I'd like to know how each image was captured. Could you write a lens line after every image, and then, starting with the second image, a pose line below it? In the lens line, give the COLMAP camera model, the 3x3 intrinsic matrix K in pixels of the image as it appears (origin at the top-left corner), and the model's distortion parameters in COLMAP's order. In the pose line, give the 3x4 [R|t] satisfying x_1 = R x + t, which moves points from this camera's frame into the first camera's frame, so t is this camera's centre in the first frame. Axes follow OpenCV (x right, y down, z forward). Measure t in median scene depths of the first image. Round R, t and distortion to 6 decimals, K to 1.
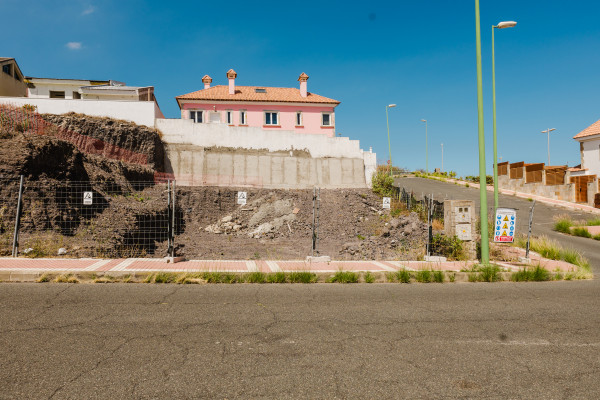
lens RADIAL K [[371.9, 0, 293.9], [0, 371.9, 196.5], [0, 0, 1]] dist [-0.032604, 0.022601]
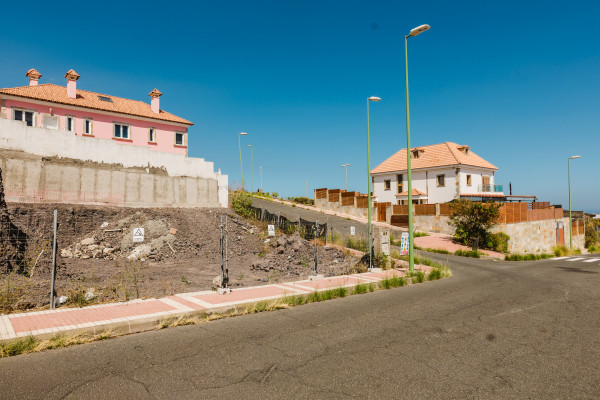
lens RADIAL K [[356.6, 0, 301.9], [0, 356.6, 199.9], [0, 0, 1]] dist [-0.036051, 0.025964]
pose [[0.839921, 0.025697, 0.542100, -0.193382], [-0.010618, 0.999465, -0.030926, -0.016814], [-0.542605, 0.020219, 0.839744, 0.005114]]
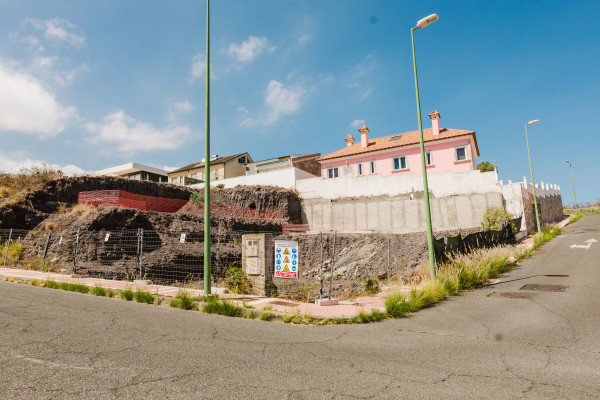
lens RADIAL K [[356.6, 0, 289.1], [0, 356.6, 204.2], [0, 0, 1]] dist [-0.036051, 0.025964]
pose [[0.750036, -0.098925, -0.653958, 0.406705], [0.019732, 0.991658, -0.127378, 0.019393], [0.661103, 0.082634, 0.745731, 0.115750]]
